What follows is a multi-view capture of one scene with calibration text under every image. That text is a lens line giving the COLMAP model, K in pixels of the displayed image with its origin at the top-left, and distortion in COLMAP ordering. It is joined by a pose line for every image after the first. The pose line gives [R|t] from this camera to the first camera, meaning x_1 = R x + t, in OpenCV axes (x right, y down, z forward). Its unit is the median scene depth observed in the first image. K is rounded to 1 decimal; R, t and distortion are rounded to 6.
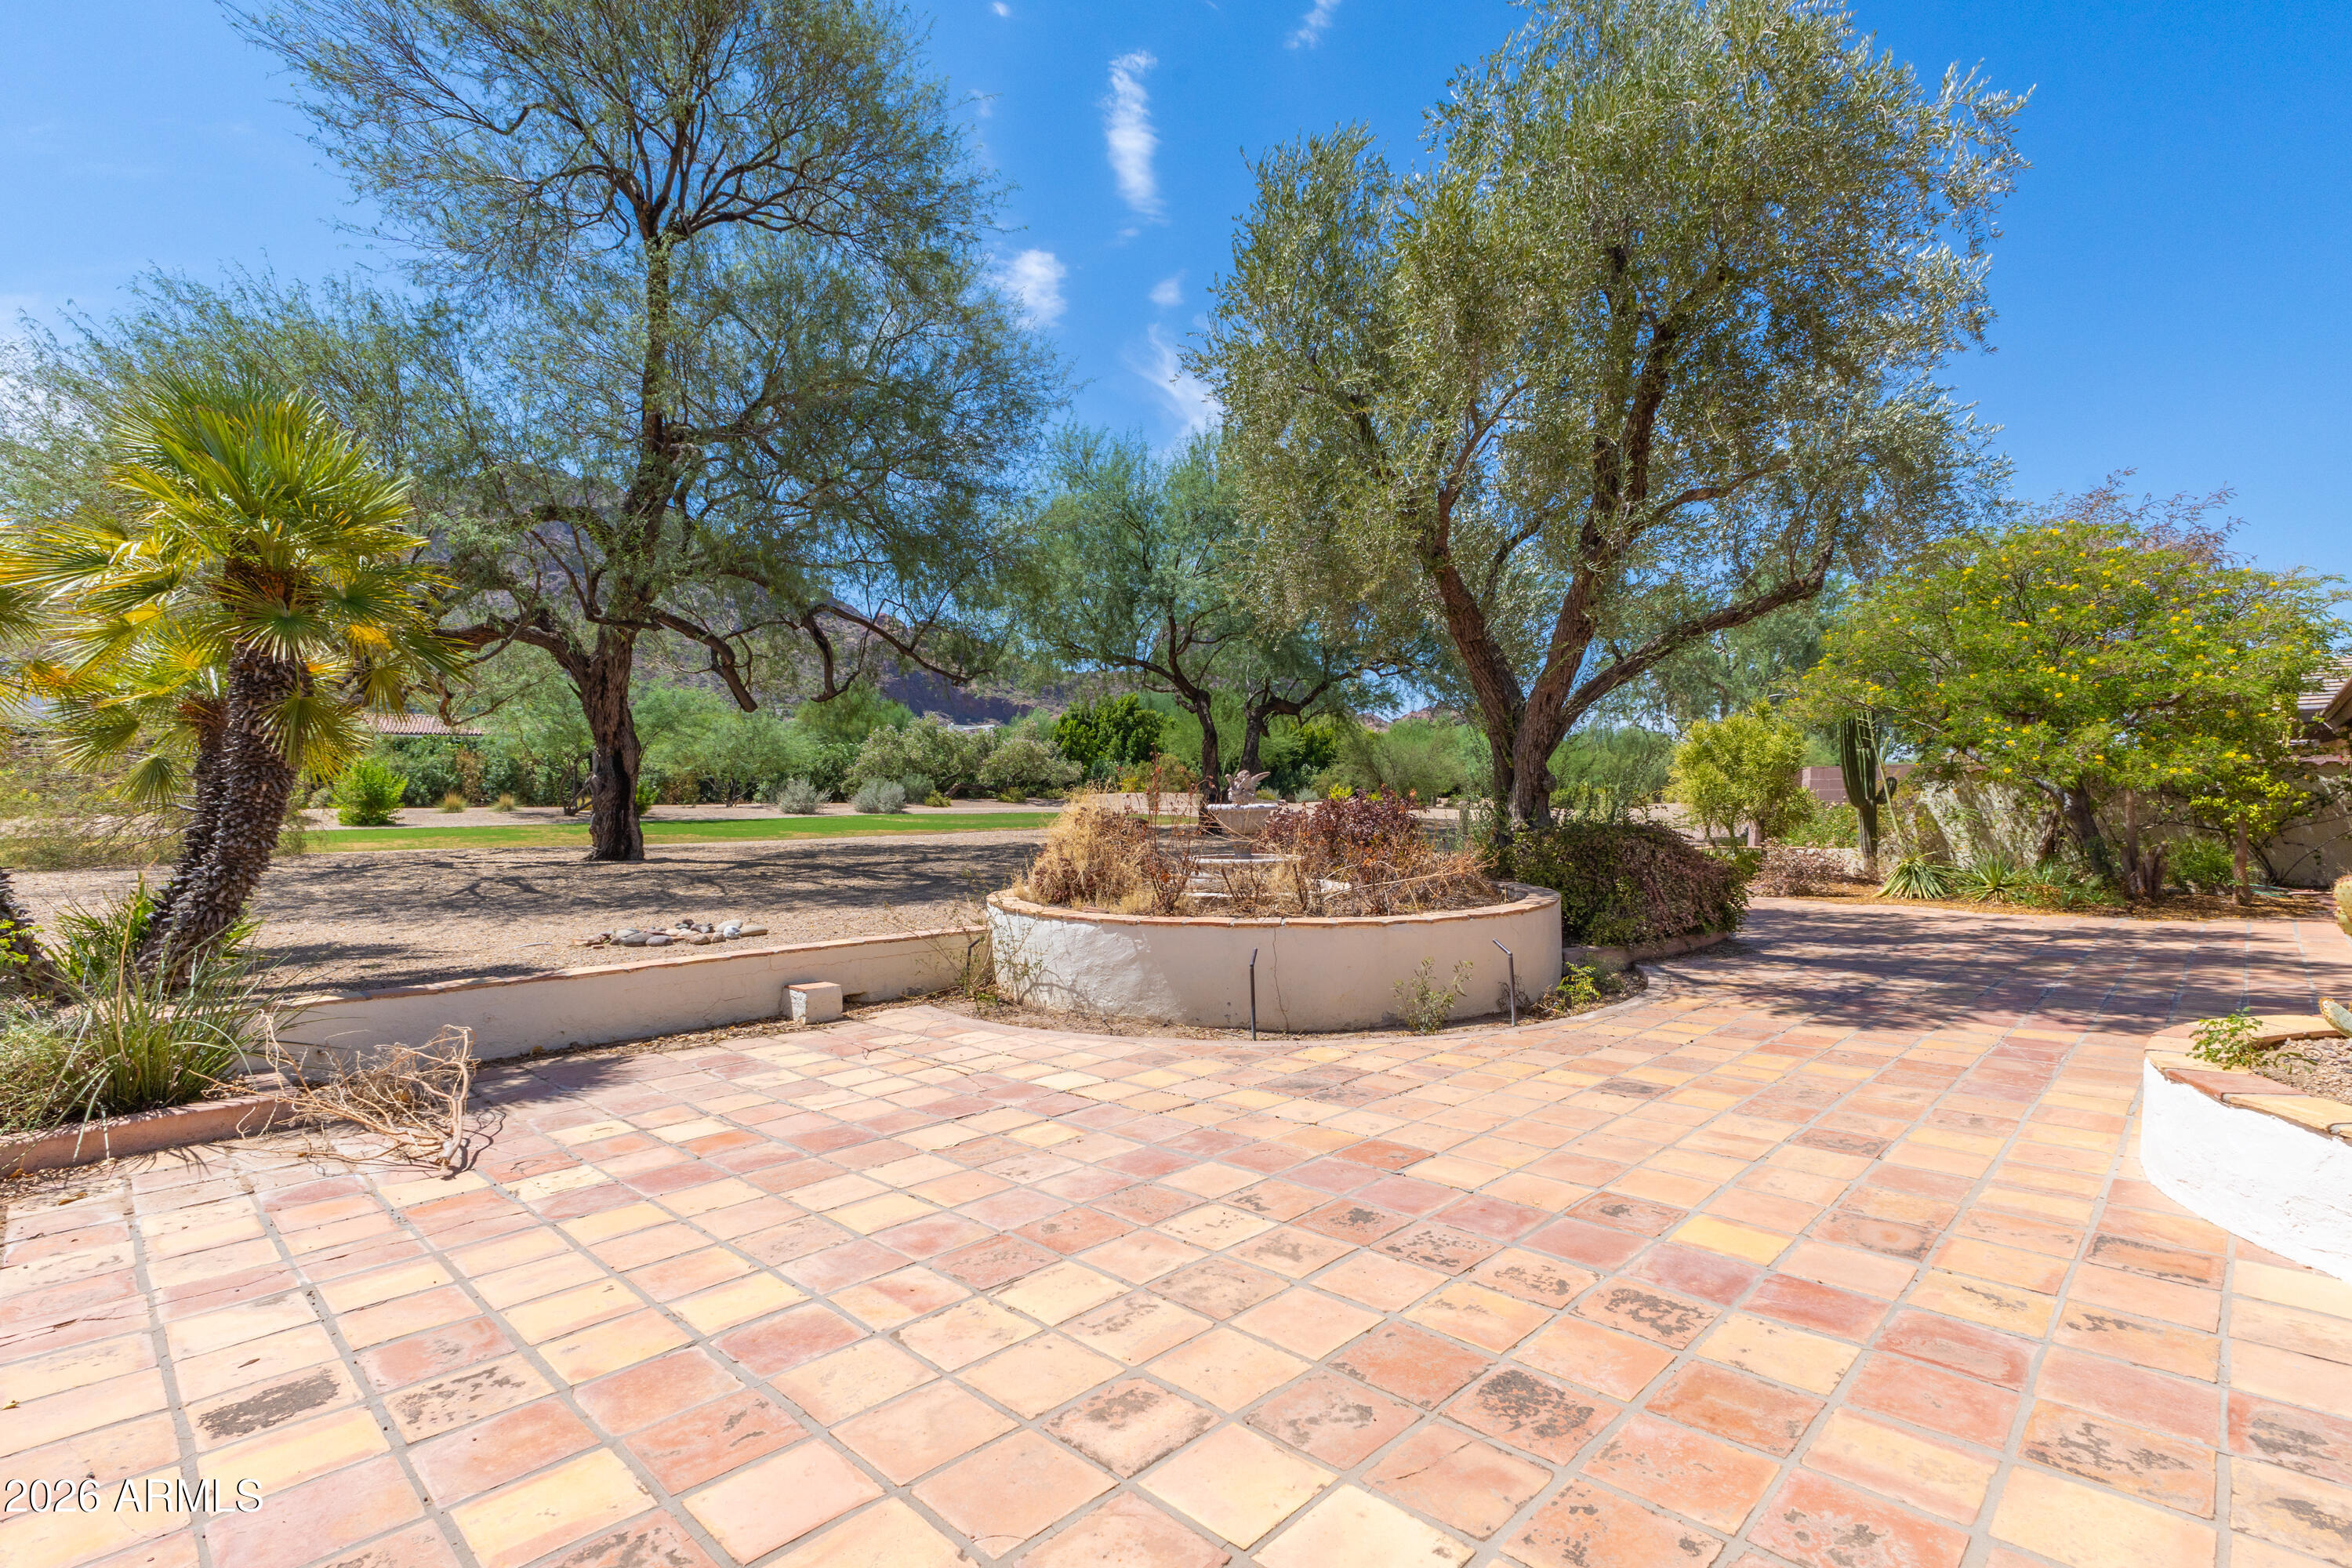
lens RADIAL K [[1104.2, 0, 1176.0], [0, 1104.2, 784.0], [0, 0, 1]] dist [0.001086, 0.000451]
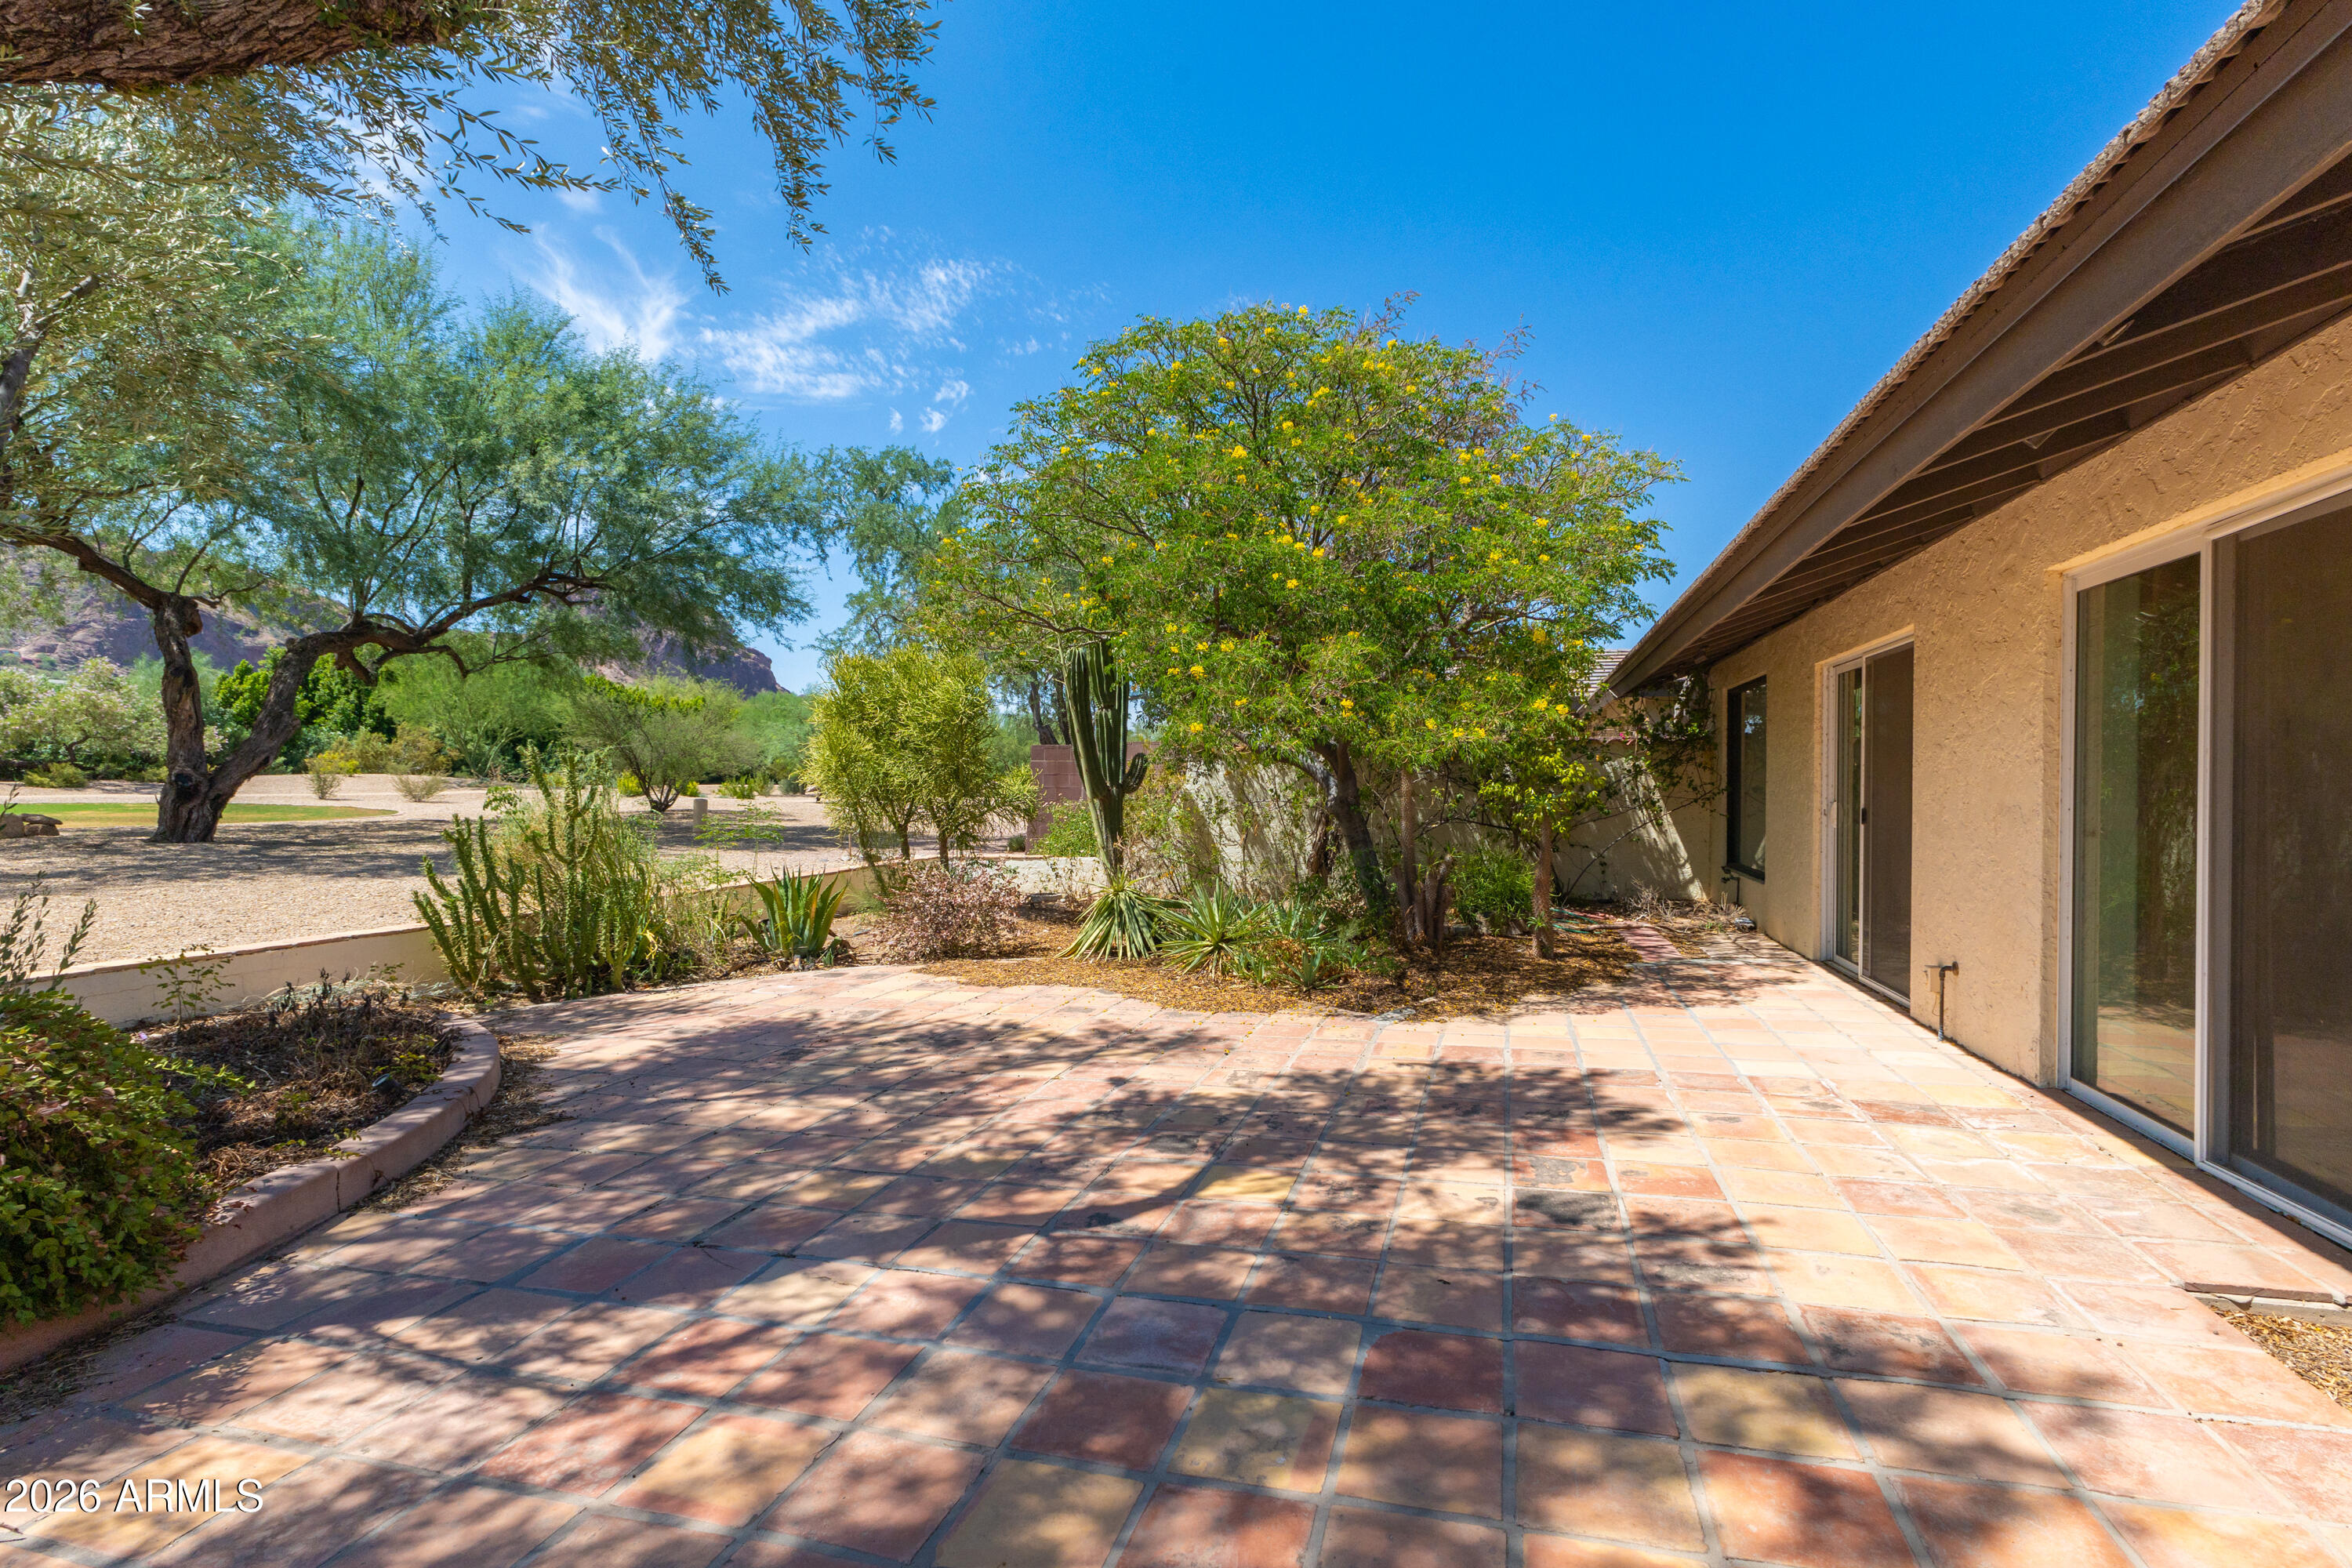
lens RADIAL K [[1104.2, 0, 1176.0], [0, 1104.2, 784.0], [0, 0, 1]] dist [0.001086, 0.000451]
pose [[0.890193, 0.002963, 0.455573, 0.365089], [-0.008880, 0.999902, 0.010848, 0.005287], [-0.455496, -0.013702, 0.890132, 0.398714]]
